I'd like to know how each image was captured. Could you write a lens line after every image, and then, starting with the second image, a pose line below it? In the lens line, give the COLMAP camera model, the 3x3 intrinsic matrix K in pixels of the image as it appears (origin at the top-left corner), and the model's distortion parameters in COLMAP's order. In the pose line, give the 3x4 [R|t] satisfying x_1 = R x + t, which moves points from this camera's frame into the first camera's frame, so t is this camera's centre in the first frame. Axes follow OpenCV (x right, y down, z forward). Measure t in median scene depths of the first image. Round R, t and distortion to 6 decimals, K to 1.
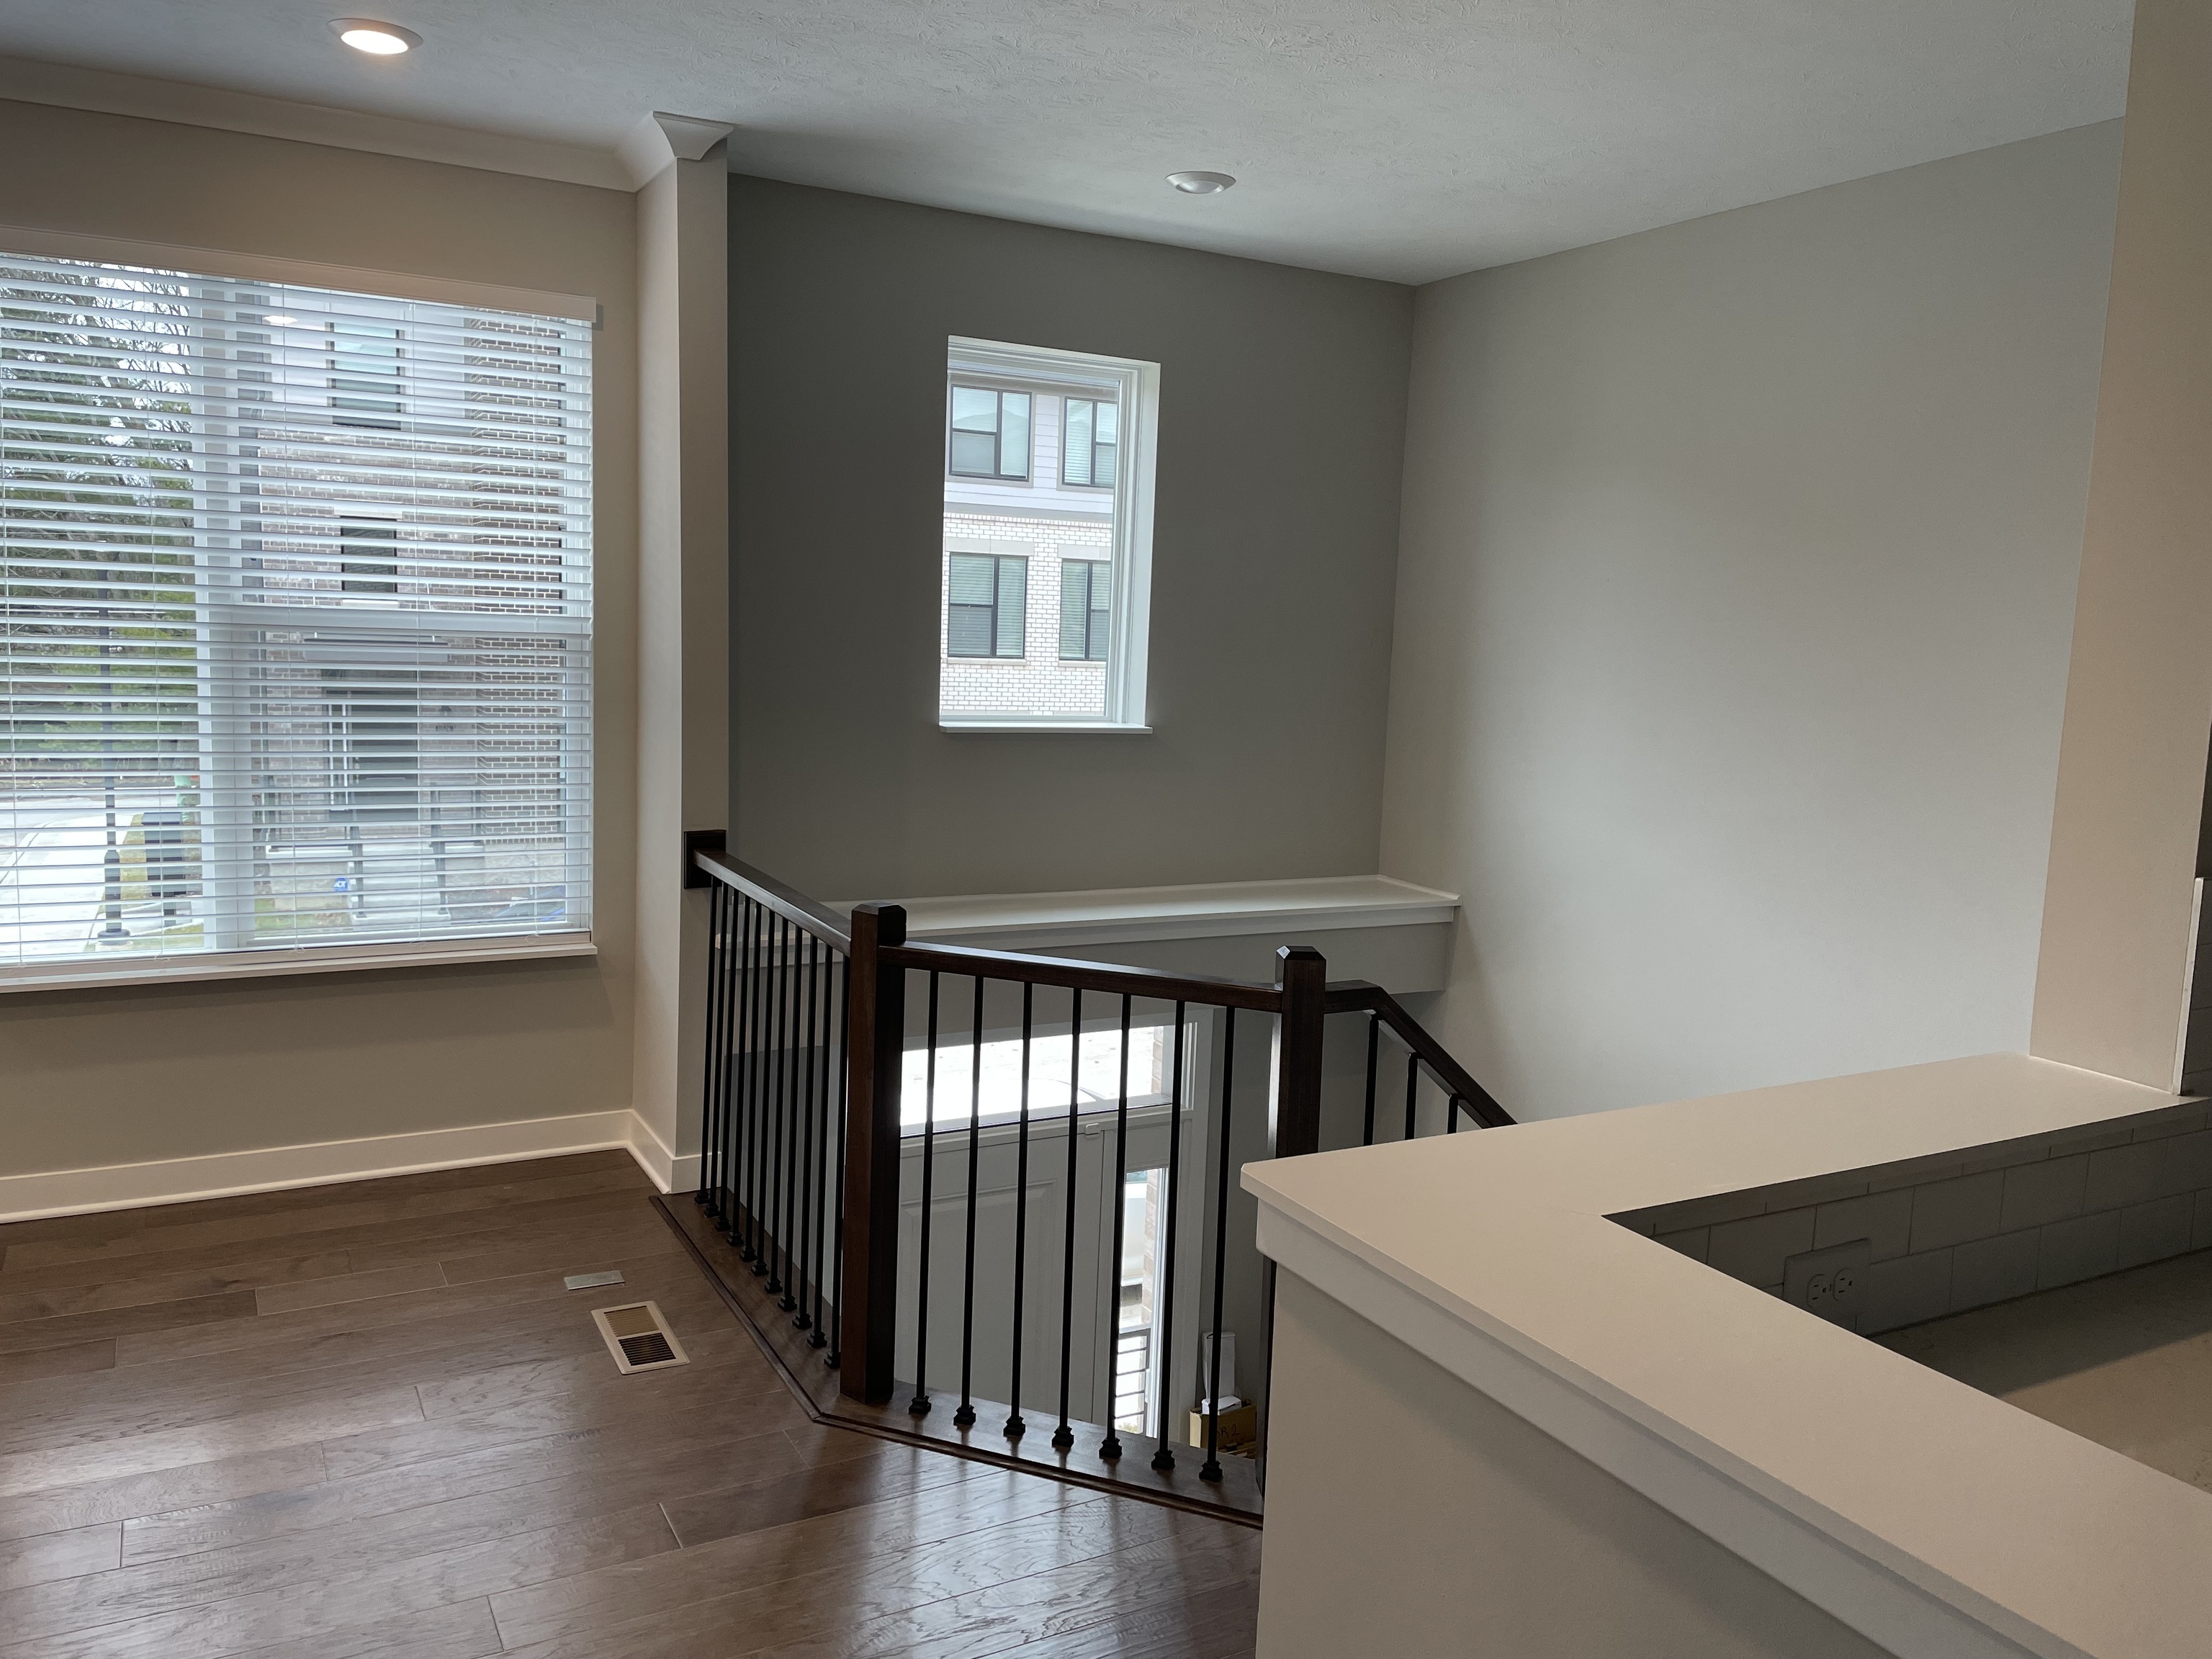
lens RADIAL K [[1672.5, 0, 1109.7], [0, 1672.5, 821.6], [0, 0, 1]] dist [0.085057, -0.099456]
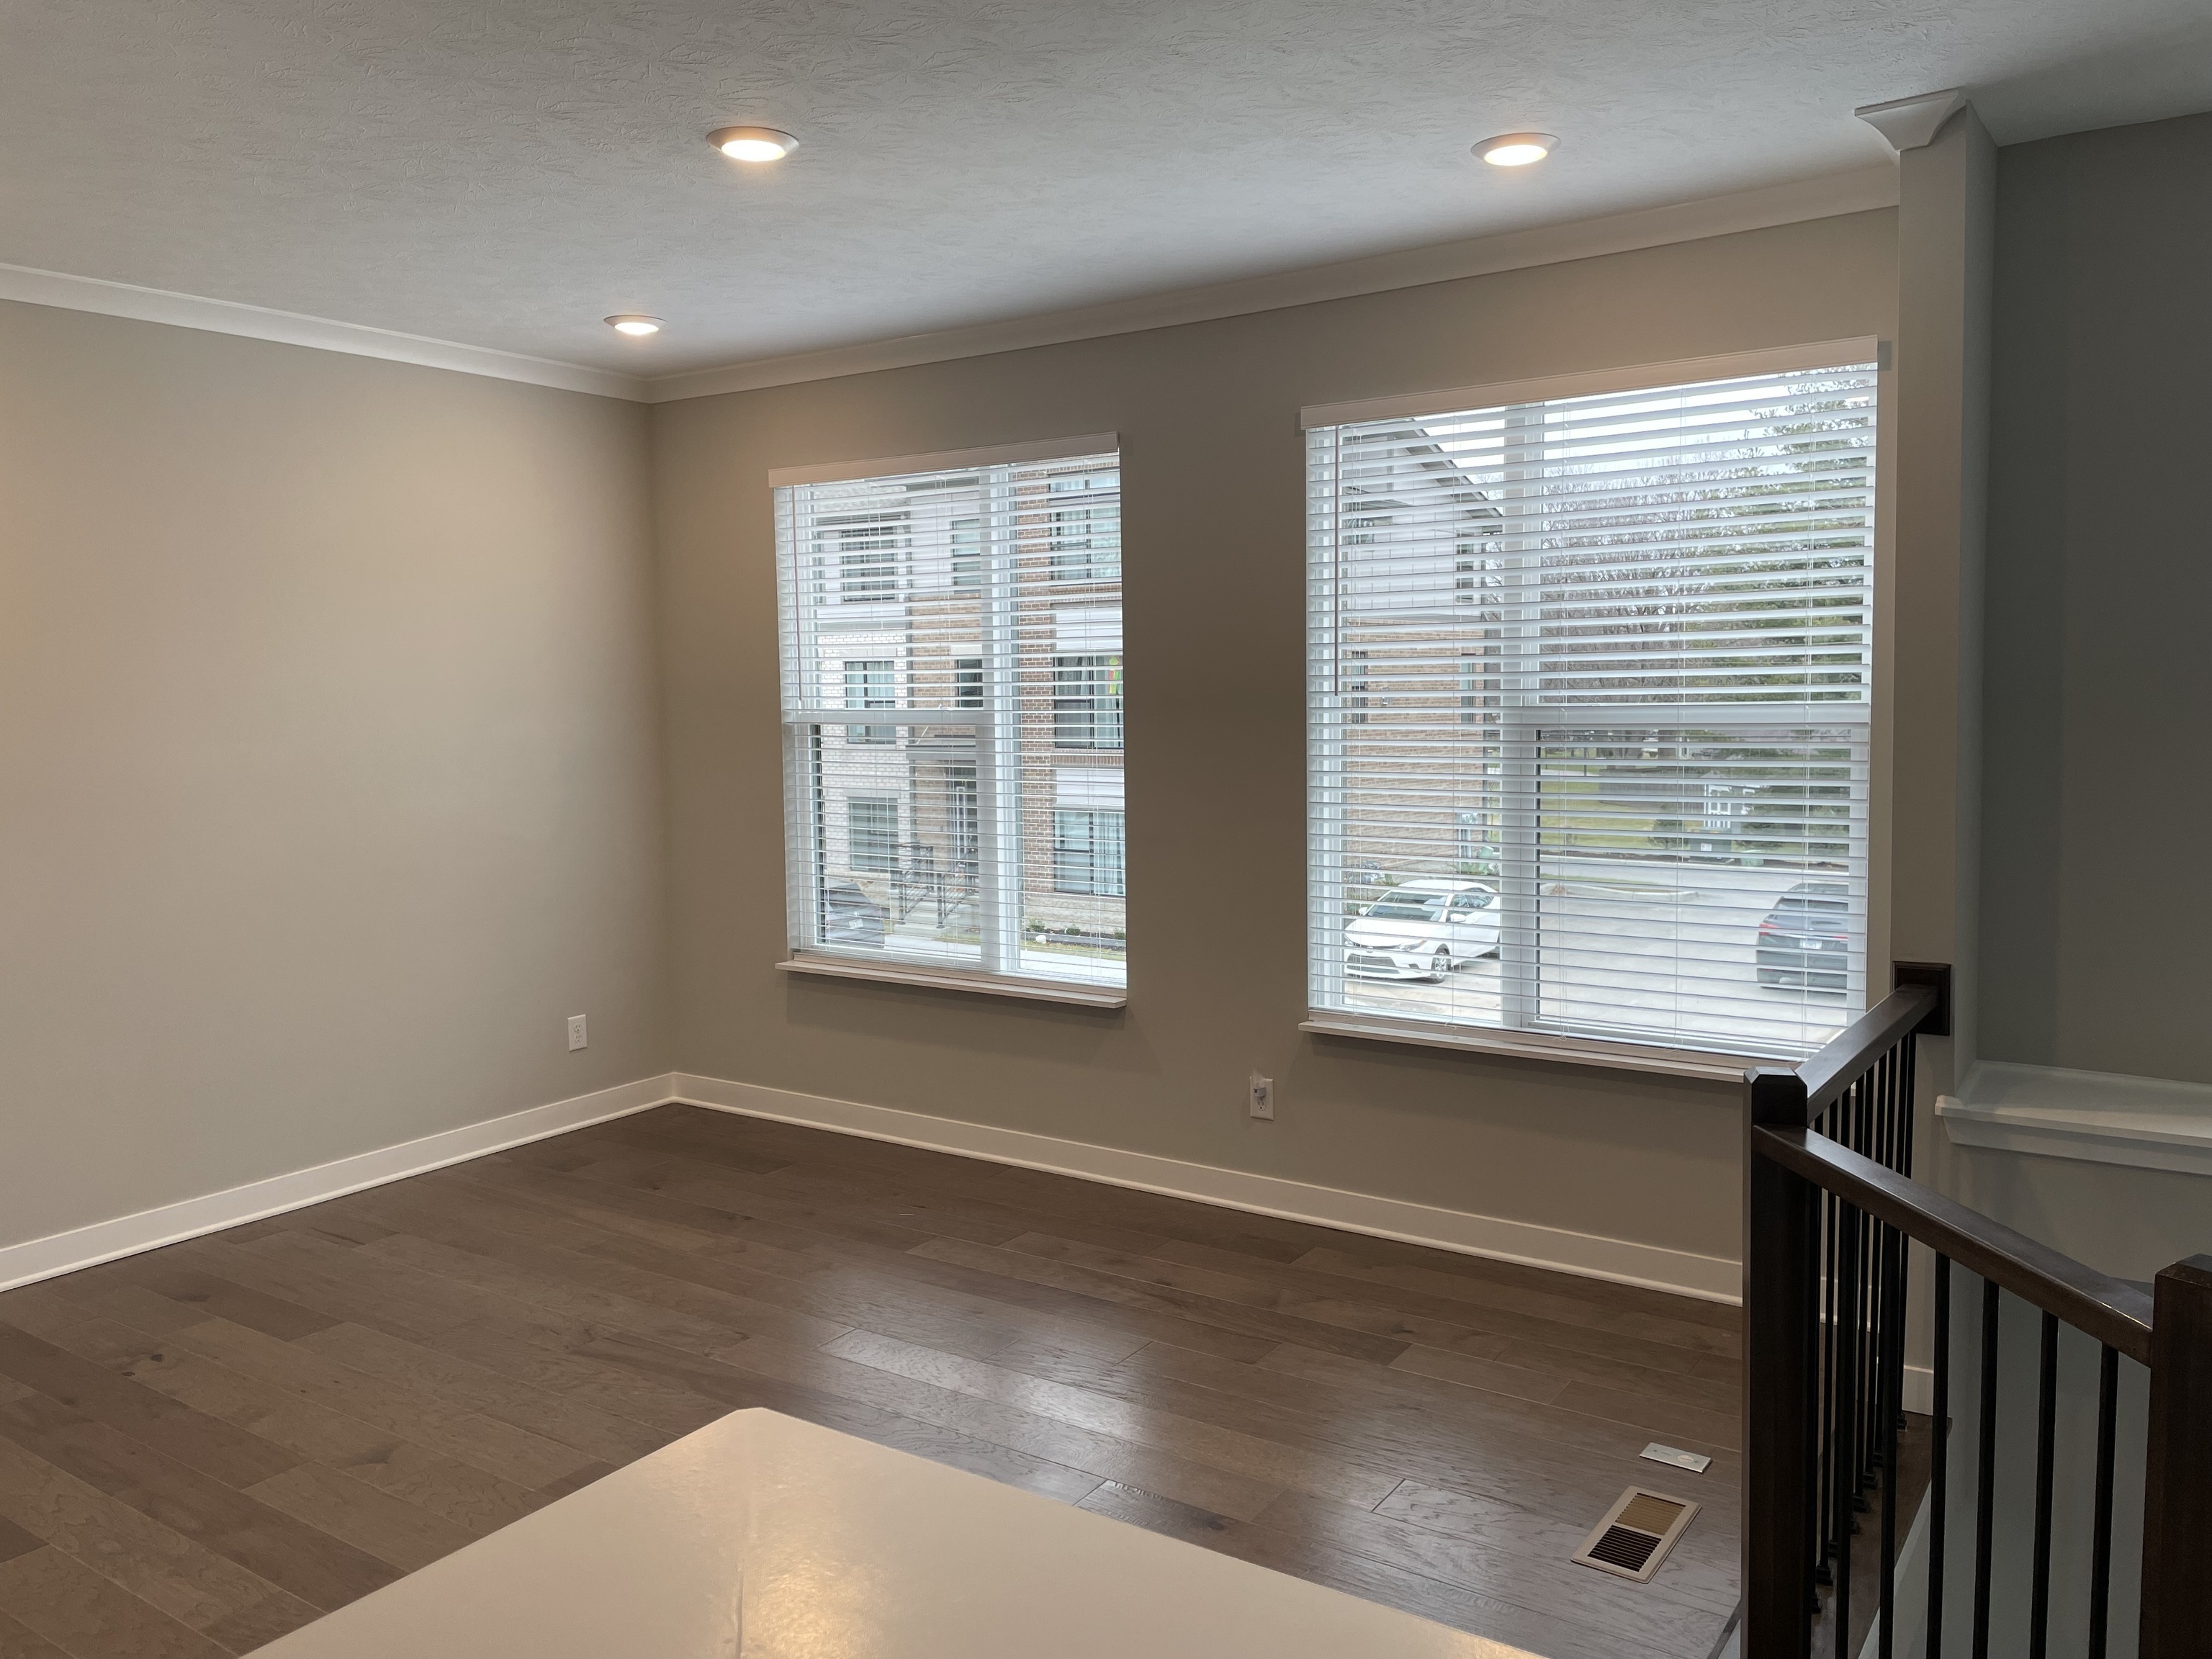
lens RADIAL K [[1672.5, 0, 1068.4], [0, 1672.5, 830.5], [0, 0, 1]] dist [0.085057, -0.099456]
pose [[0.443946, 0.036665, -0.895303, 0.305717], [-0.069989, 0.997529, 0.006146, -0.035795], [0.893316, 0.059933, 0.445415, 0.273299]]
